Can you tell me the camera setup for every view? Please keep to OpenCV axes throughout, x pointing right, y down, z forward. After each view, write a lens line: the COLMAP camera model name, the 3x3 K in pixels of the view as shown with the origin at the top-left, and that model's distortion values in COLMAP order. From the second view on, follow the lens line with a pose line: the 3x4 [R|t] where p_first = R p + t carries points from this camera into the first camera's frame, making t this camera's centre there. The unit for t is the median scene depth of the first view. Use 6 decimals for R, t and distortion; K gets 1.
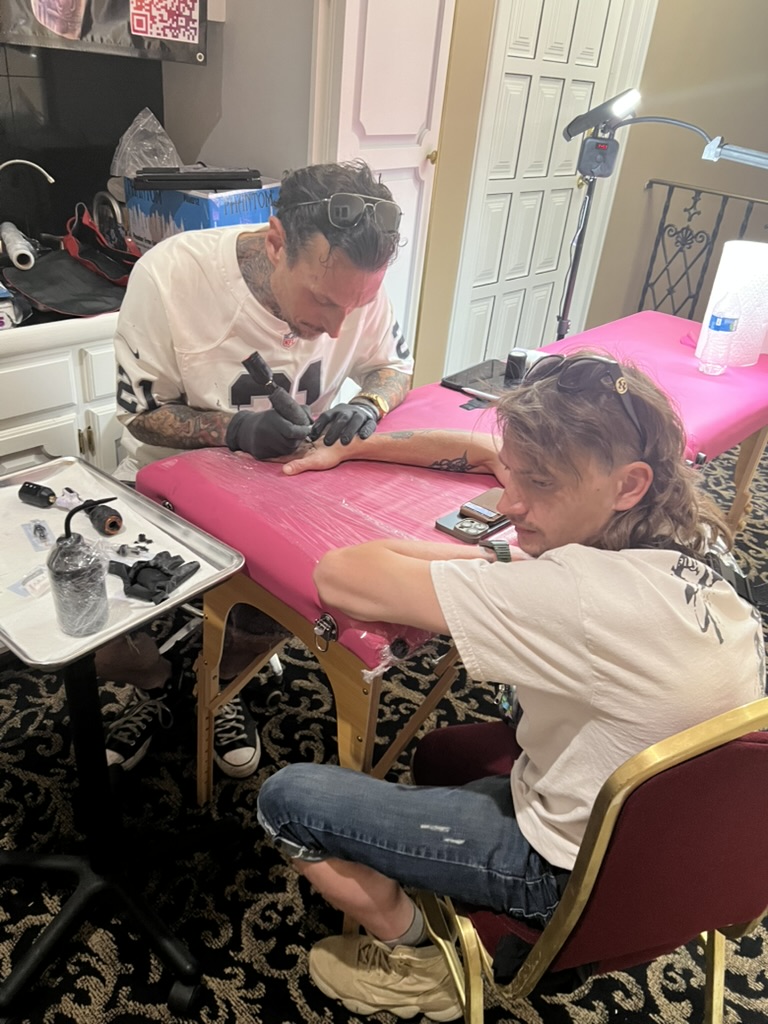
lens RADIAL K [[769.8, 0, 380.5], [0, 769.8, 522.1], [0, 0, 1]] dist [0.015706, -0.036799]
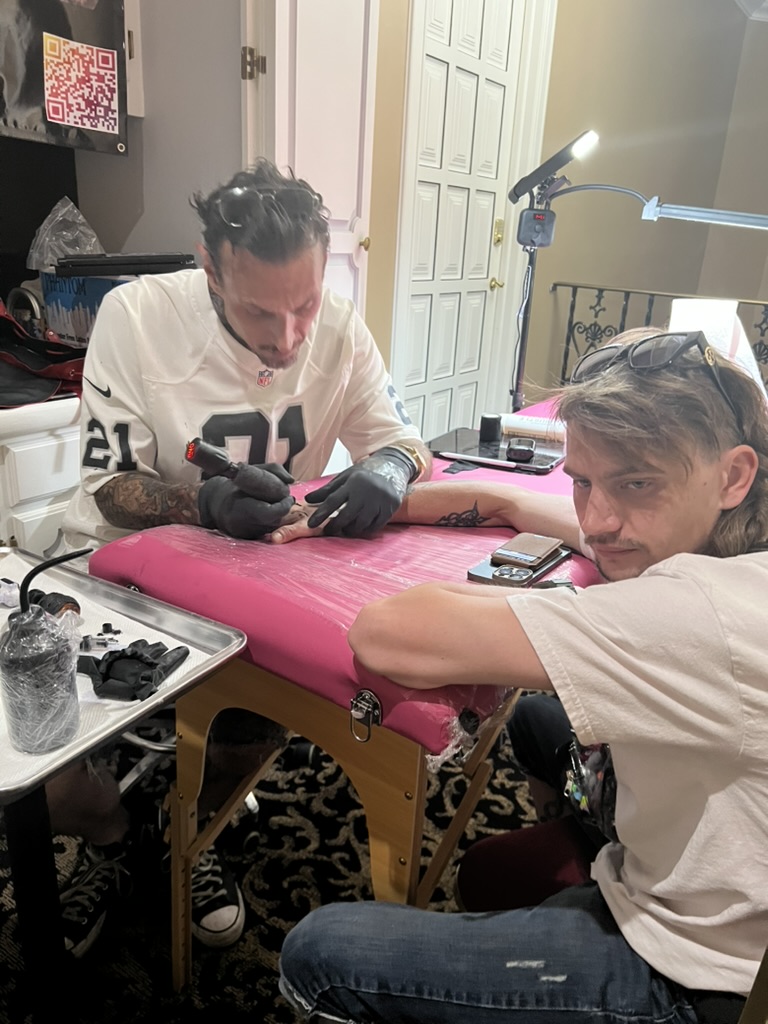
lens RADIAL K [[769.8, 0, 378.0], [0, 769.8, 528.5], [0, 0, 1]] dist [0.015706, -0.036799]
pose [[0.988889, -0.088880, 0.119160, -0.105276], [0.107670, 0.980919, -0.161878, 0.067341], [-0.102498, 0.172910, 0.979590, 0.160001]]
